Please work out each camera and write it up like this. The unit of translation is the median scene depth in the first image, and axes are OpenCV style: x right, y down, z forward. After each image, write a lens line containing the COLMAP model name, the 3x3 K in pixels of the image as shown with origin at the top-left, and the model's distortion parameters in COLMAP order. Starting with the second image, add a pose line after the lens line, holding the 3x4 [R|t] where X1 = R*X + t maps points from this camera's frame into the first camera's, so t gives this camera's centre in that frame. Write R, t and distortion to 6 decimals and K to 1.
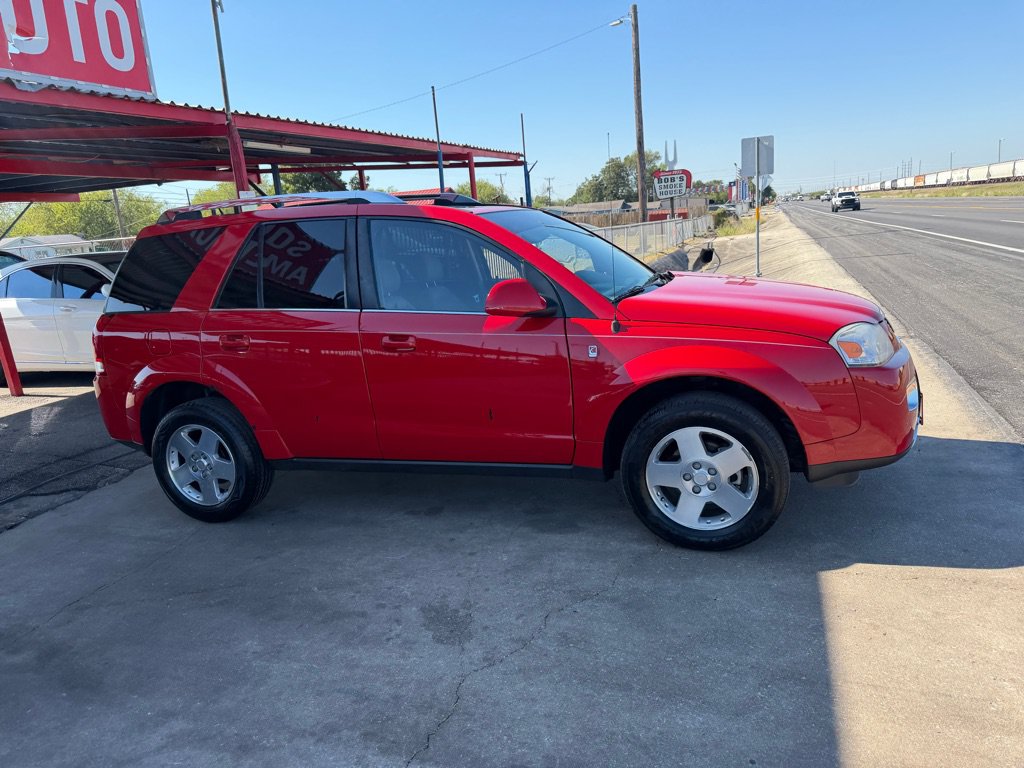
lens RADIAL K [[727.4, 0, 513.2], [0, 727.4, 385.5], [0, 0, 1]] dist [0.037997, -0.054868]
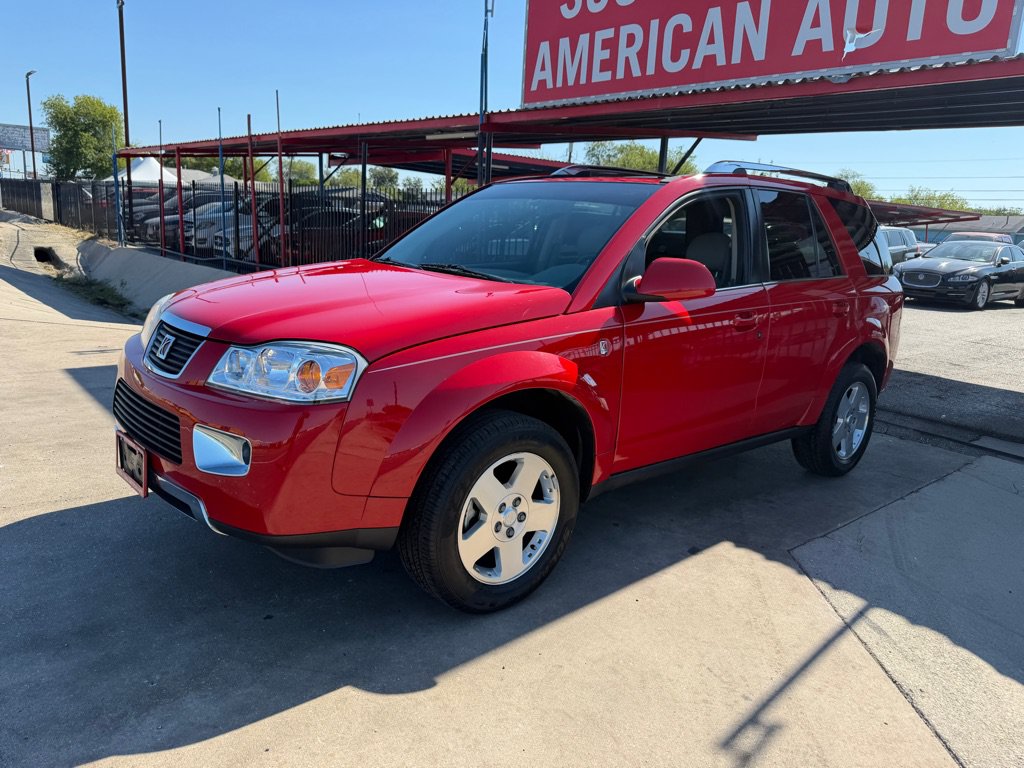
lens RADIAL K [[728.2, 0, 514.7], [0, 728.2, 379.4], [0, 0, 1]] dist [0.009072, -0.011967]
pose [[-0.485101, 0.230538, -0.843522, 0.882638], [-0.215177, 0.903493, 0.370674, -0.358172], [0.847570, 0.361321, -0.388679, 1.455963]]
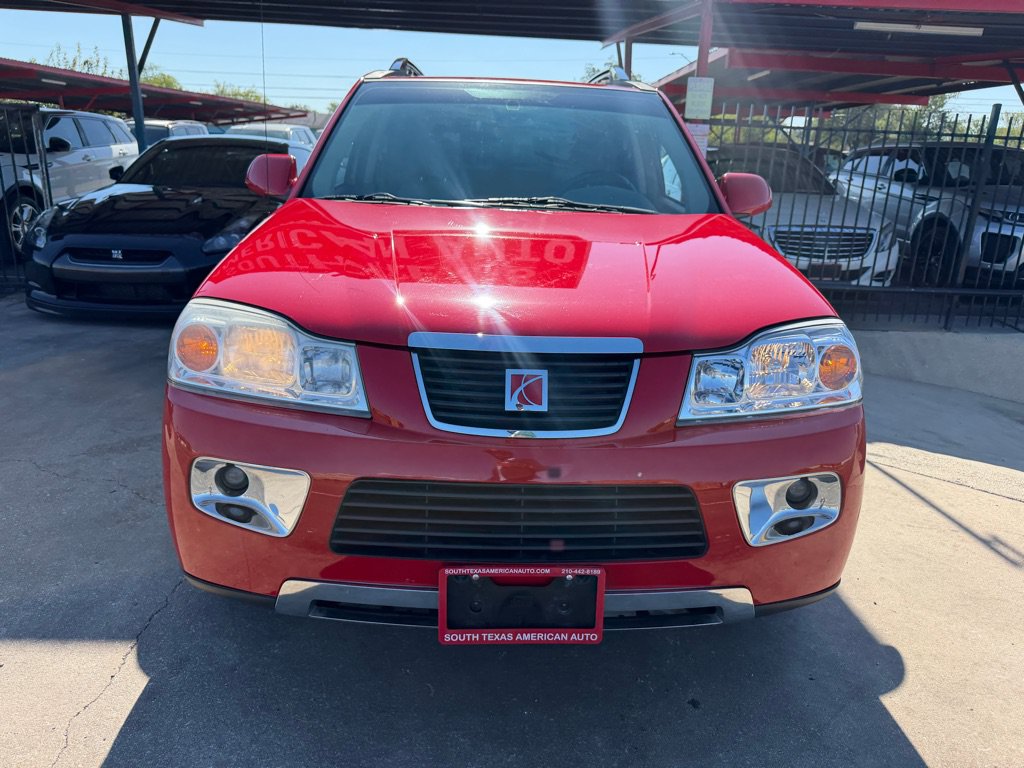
lens RADIAL K [[735.0, 0, 512.4], [0, 735.0, 386.3], [0, 0, 1]] dist [-0.000163, -0.004306]
pose [[0.348324, 0.366212, -0.862878, 0.792320], [-0.269320, 0.920813, 0.282082, -0.180822], [0.897851, 0.134135, 0.419370, 0.772614]]
